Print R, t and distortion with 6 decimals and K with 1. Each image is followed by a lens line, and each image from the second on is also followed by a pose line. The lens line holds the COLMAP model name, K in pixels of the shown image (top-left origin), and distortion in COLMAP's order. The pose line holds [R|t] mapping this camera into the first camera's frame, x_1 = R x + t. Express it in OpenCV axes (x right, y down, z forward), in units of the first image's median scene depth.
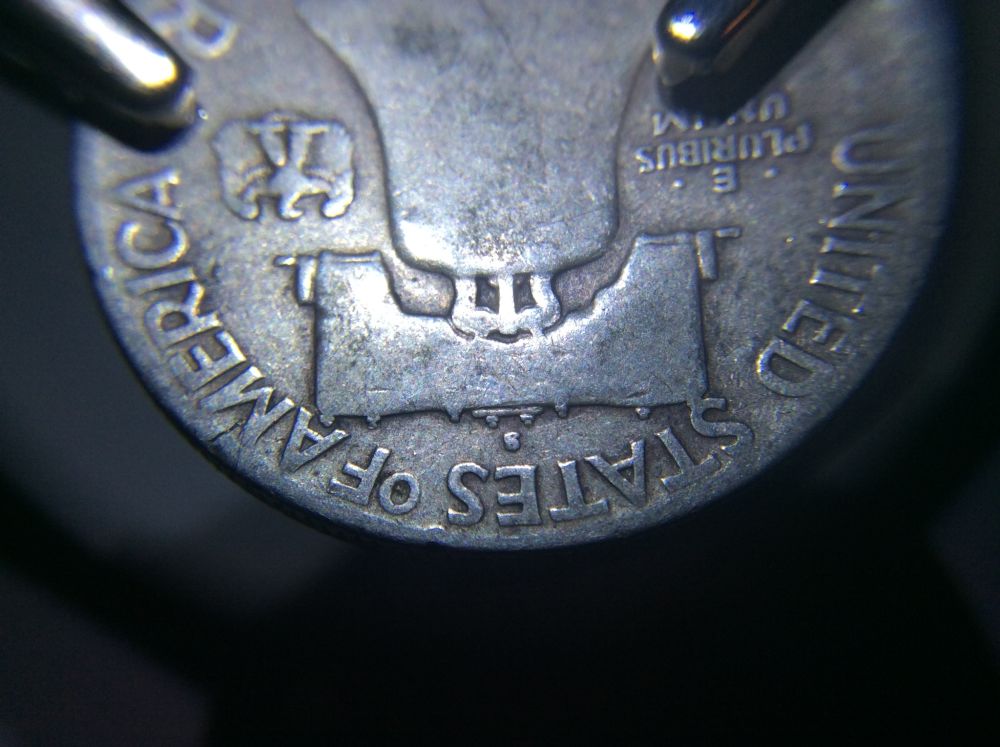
lens RADIAL K [[963.2, 0, 500.0], [0, 963.2, 373.5], [0, 0, 1]] dist [-0.000047, -0.158062]
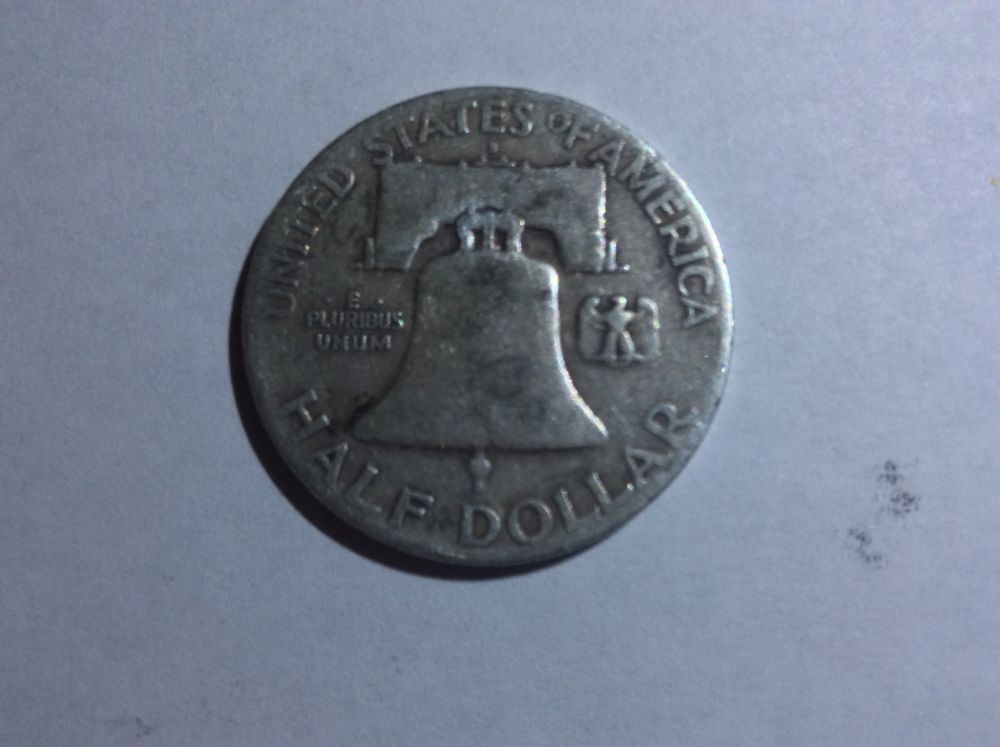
lens RADIAL K [[963.2, 0, 500.0], [0, 963.2, 373.5], [0, 0, 1]] dist [-0.000047, -0.158062]
pose [[-0.998061, -0.054506, -0.030070, 0.024776], [0.058585, -0.985740, -0.157749, -0.051640], [-0.021043, -0.159205, 0.987021, -0.690594]]
